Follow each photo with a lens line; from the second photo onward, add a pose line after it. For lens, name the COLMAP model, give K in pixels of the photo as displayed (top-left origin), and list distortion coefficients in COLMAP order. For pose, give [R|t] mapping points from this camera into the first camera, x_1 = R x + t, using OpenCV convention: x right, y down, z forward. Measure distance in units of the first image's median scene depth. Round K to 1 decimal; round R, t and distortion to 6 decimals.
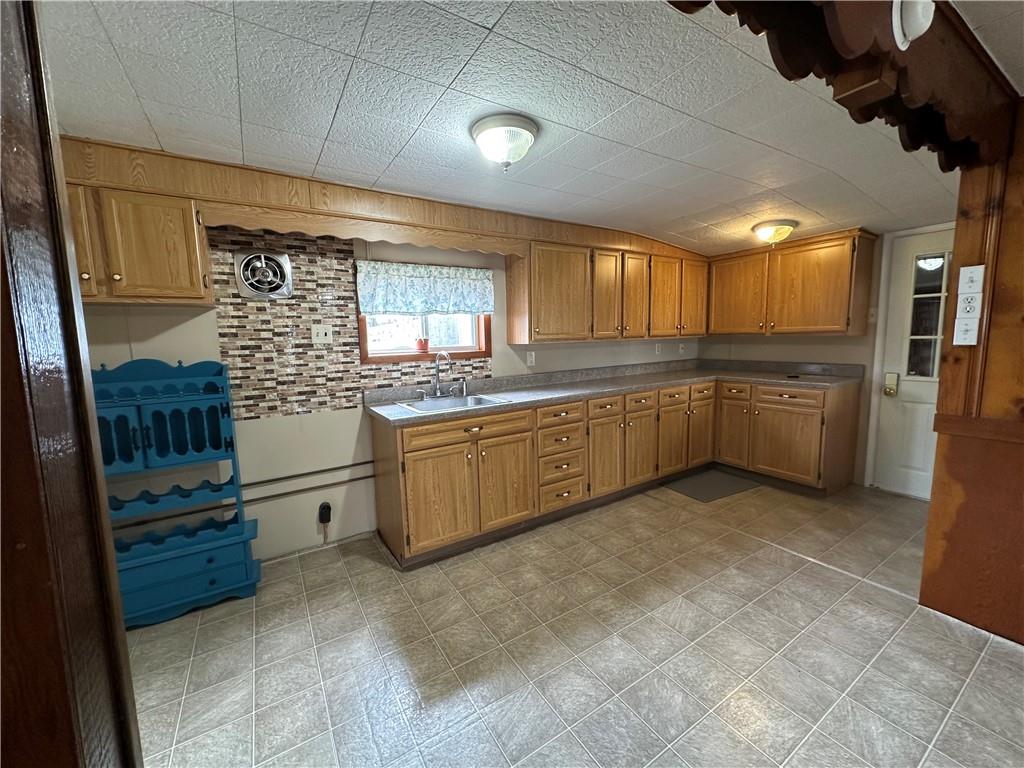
lens RADIAL K [[410.6, 0, 508.7], [0, 410.6, 384.8], [0, 0, 1]] dist [-0.001630, -0.000342]
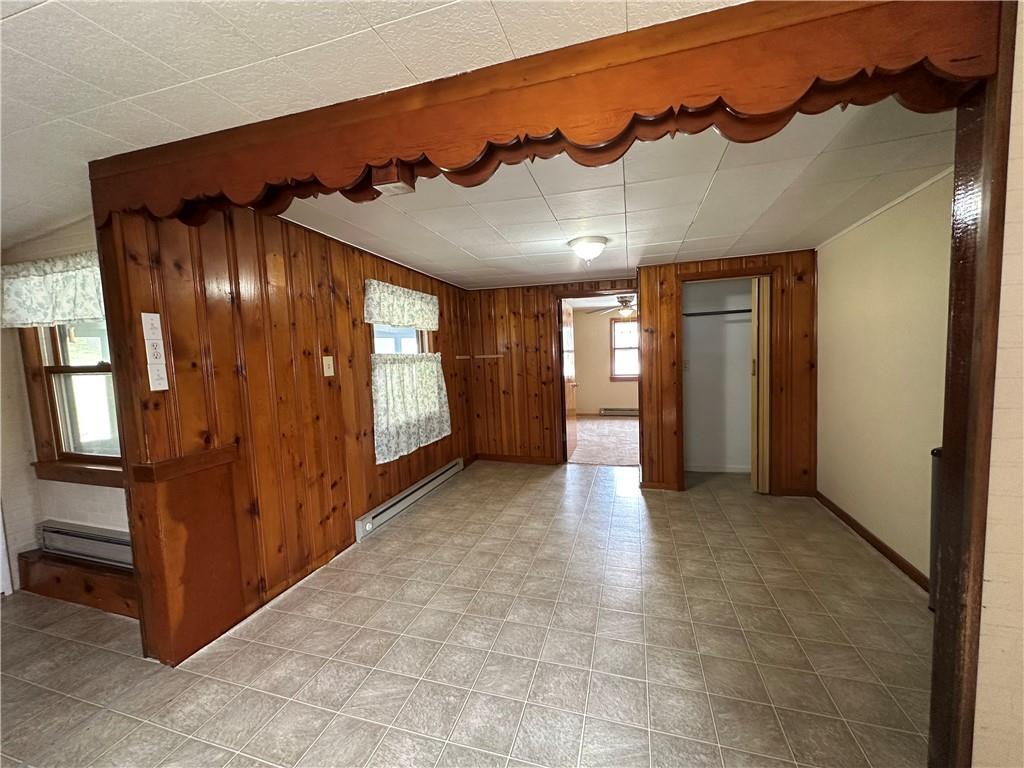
lens RADIAL K [[410.6, 0, 508.7], [0, 410.6, 384.8], [0, 0, 1]] dist [-0.001630, -0.000342]
pose [[-0.660515, -0.014686, 0.750669, -0.207680], [0.139170, 0.980088, 0.141631, -0.130477], [-0.737802, 0.198020, -0.645319, 0.992397]]
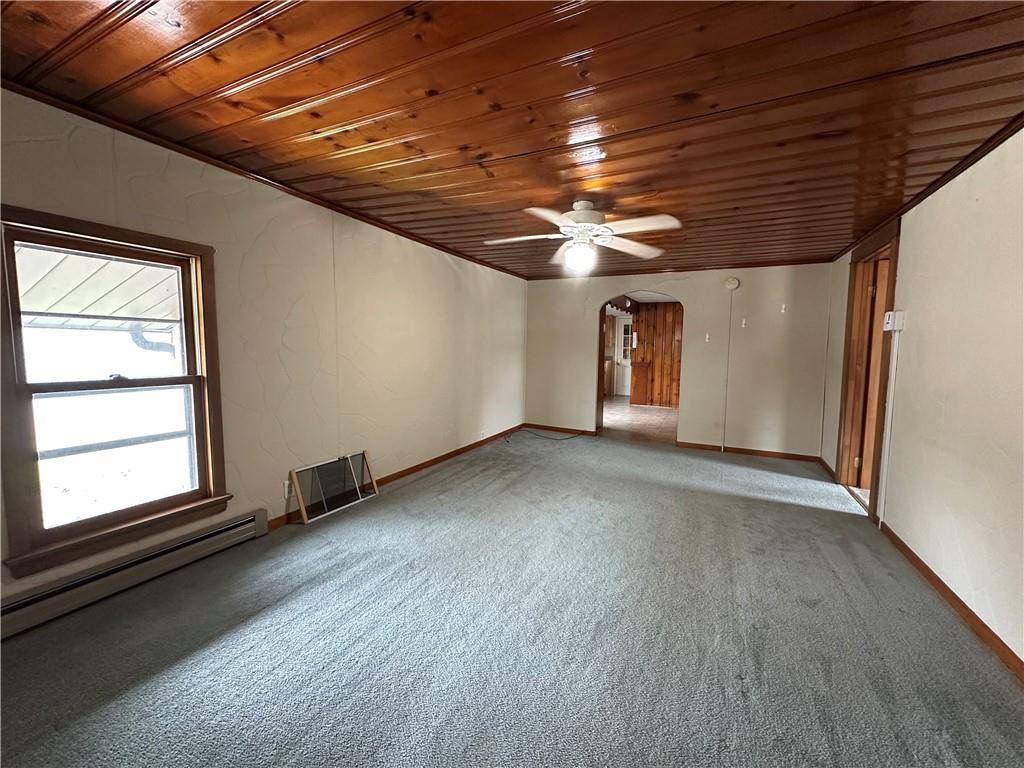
lens RADIAL K [[410.6, 0, 508.7], [0, 410.6, 384.8], [0, 0, 1]] dist [-0.001630, -0.000342]
pose [[0.858092, -0.016875, 0.513219, -2.703837], [0.036594, 0.998928, -0.028339, 0.429648], [-0.512191, 0.043098, 0.857790, -2.421219]]
